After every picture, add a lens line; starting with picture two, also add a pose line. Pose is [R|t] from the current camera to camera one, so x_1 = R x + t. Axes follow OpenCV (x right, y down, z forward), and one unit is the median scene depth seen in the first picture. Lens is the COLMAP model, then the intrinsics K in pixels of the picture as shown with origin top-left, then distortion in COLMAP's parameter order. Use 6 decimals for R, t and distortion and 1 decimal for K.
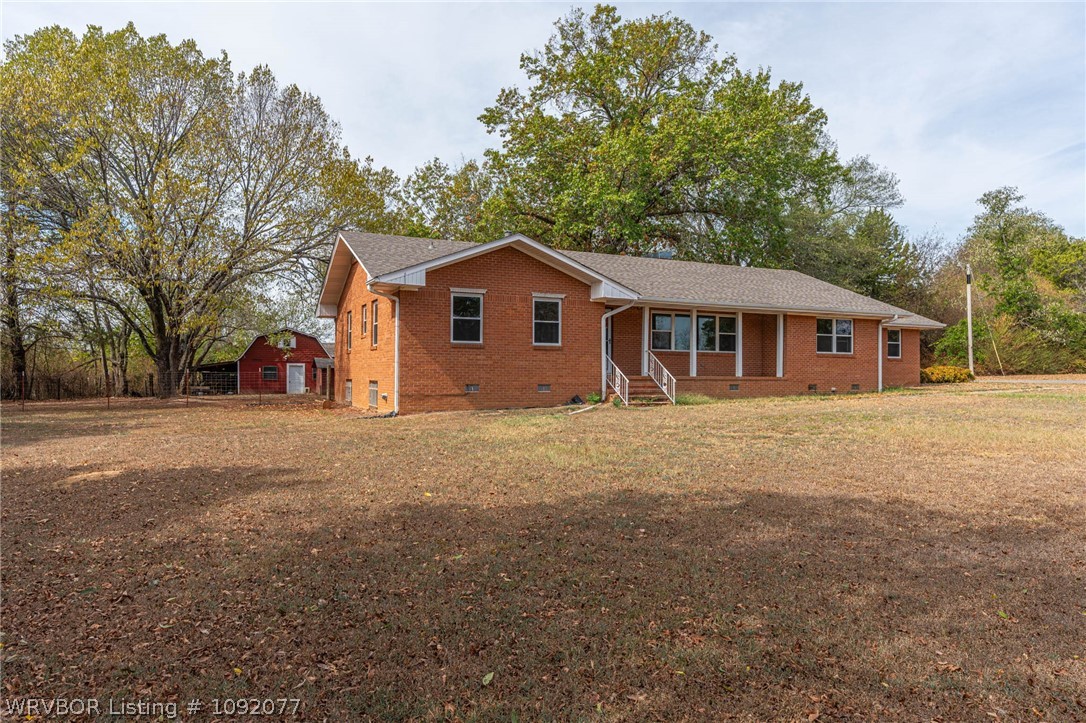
lens RADIAL K [[693.2, 0, 547.1], [0, 693.2, 362.4], [0, 0, 1]] dist [-0.004895, 0.001699]
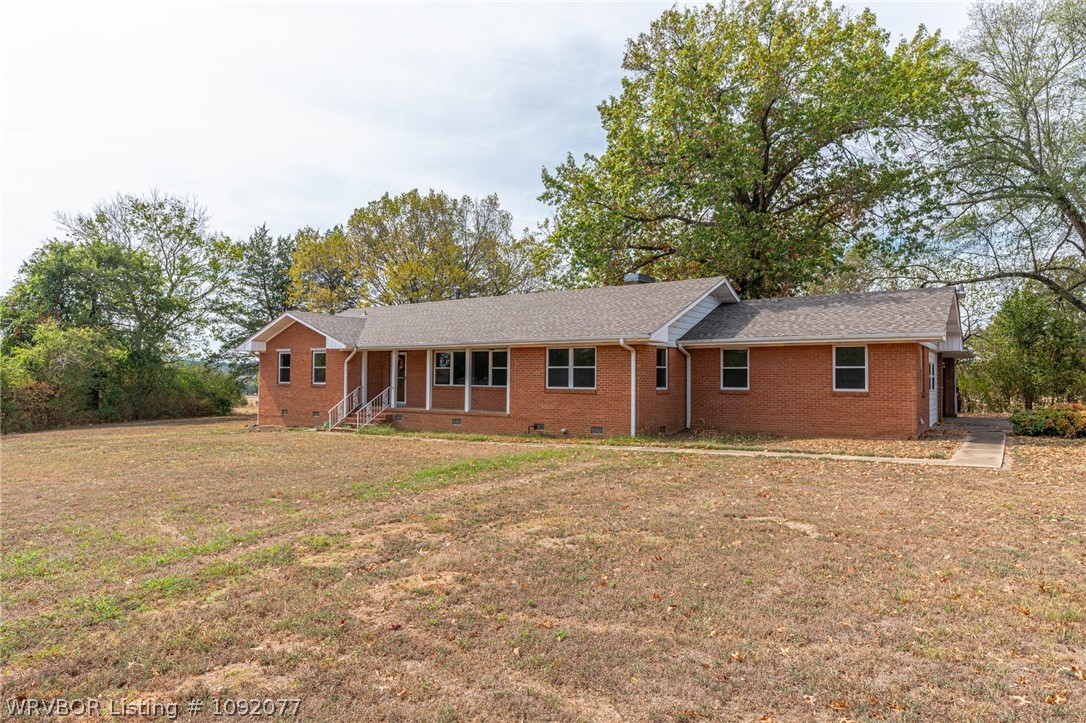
lens RADIAL K [[659.1, 0, 541.4], [0, 659.1, 363.1], [0, 0, 1]] dist [0.000848, 0.000579]
pose [[0.491358, -0.049385, -0.869557, 1.393596], [-0.023429, 0.997280, -0.069878, 0.016757], [0.870643, 0.054708, 0.488865, 0.730098]]
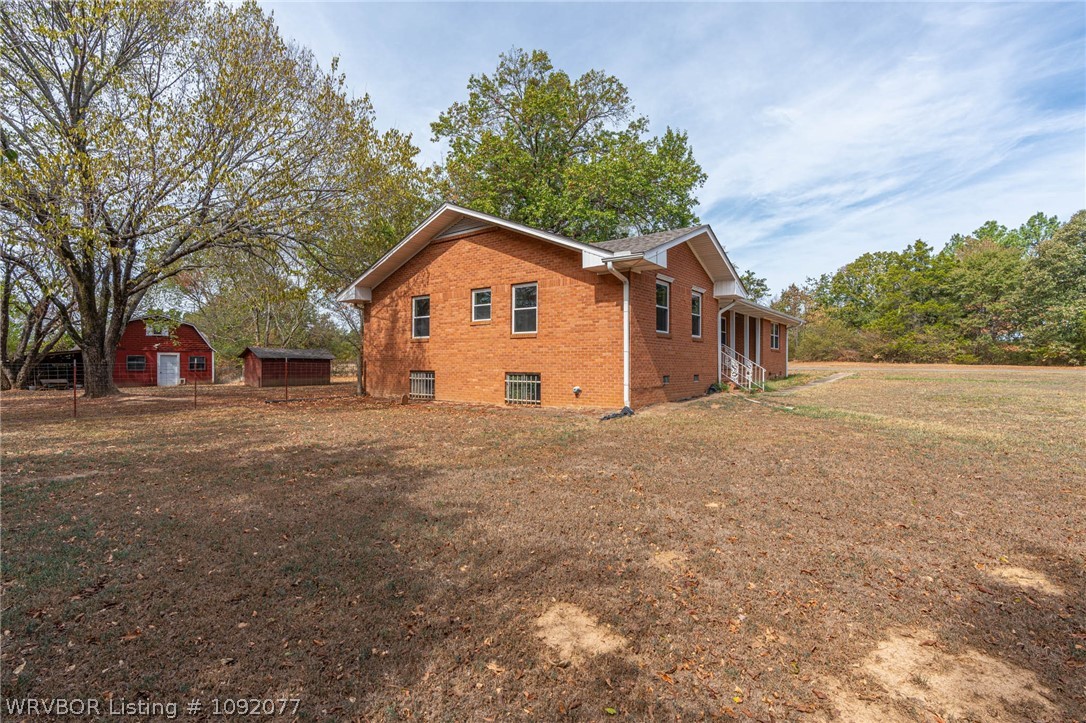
lens RADIAL K [[496.5, 0, 550.0], [0, 496.5, 359.5], [0, 0, 1]] dist [0.001100, 0.000098]
pose [[0.887080, 0.002949, 0.461607, -0.540428], [-0.007075, 0.999949, 0.007208, 0.004823], [-0.461562, -0.009660, 0.887055, 0.433636]]
